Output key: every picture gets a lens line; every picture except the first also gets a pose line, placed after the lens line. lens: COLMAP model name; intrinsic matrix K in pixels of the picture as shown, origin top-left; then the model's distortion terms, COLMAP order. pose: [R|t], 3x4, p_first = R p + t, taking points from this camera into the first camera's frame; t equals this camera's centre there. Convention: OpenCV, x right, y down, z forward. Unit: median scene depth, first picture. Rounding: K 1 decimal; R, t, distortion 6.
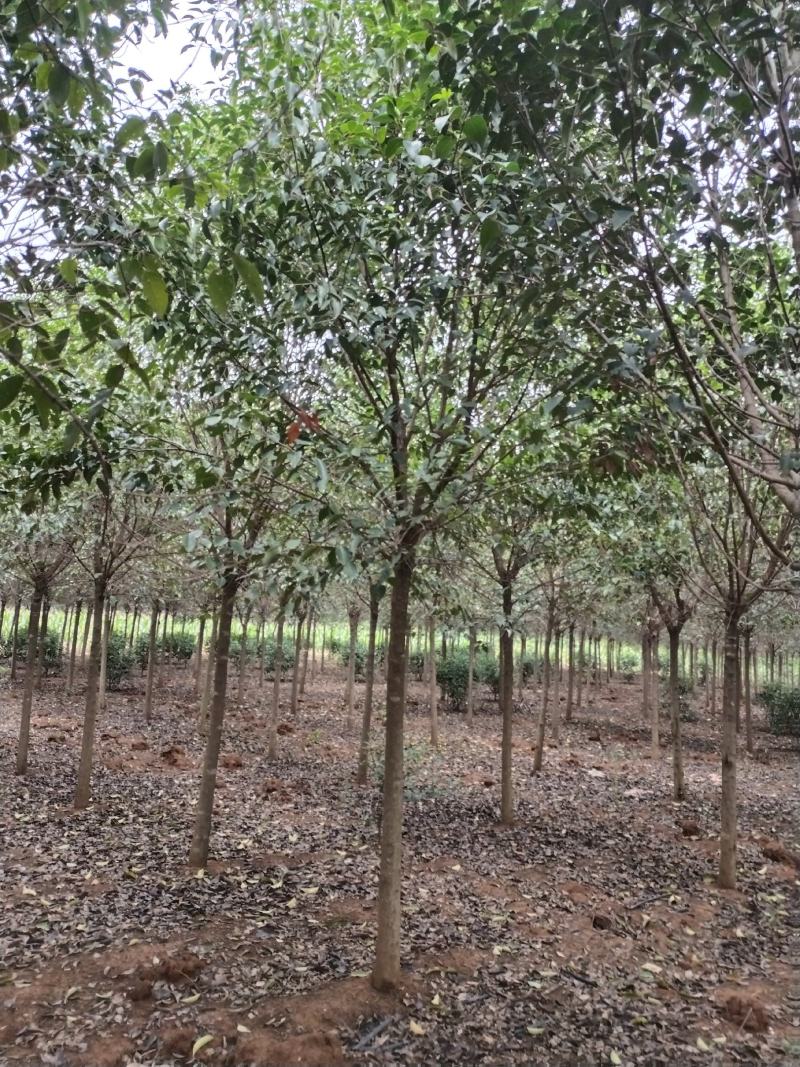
lens RADIAL K [[790.4, 0, 400.0], [0, 790.4, 533.5], [0, 0, 1]] dist [0.054544, -0.059005]
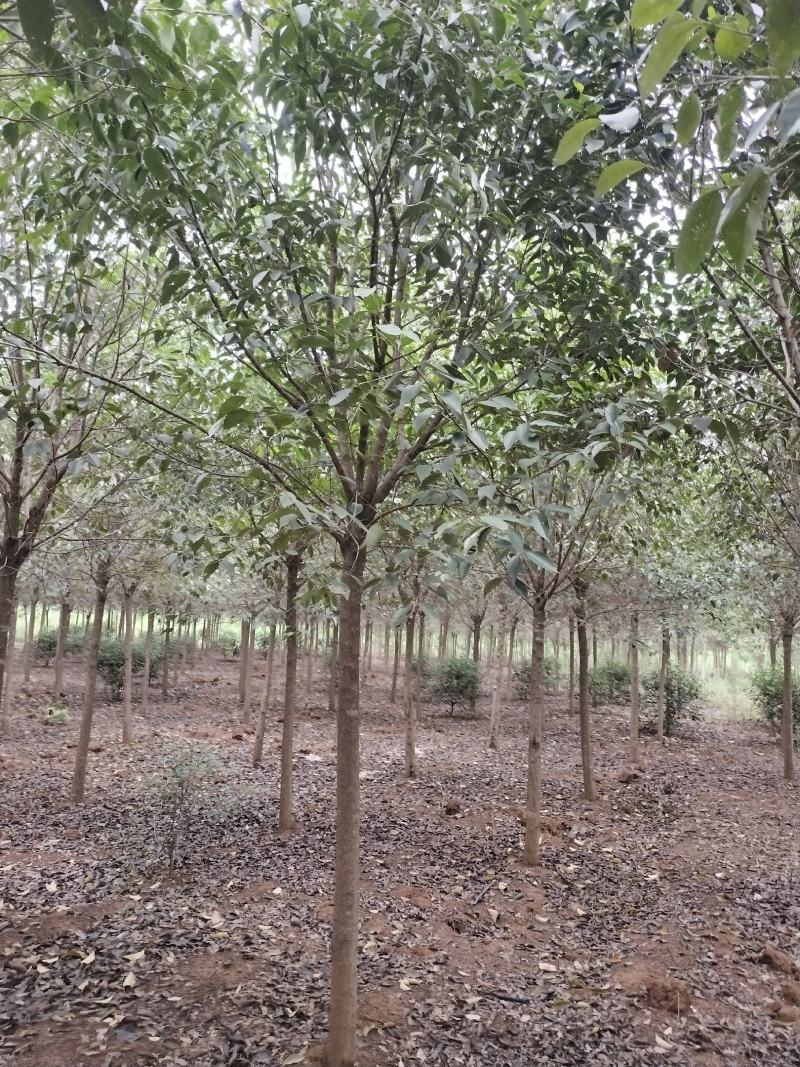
lens RADIAL K [[806.0, 0, 400.0], [0, 806.0, 533.5], [0, 0, 1]] dist [-0.000259, 0.005401]
pose [[0.872382, 0.044807, 0.486767, -0.301353], [-0.063748, 0.997714, 0.022410, 0.003114], [-0.484650, -0.050580, 0.873244, 0.220460]]
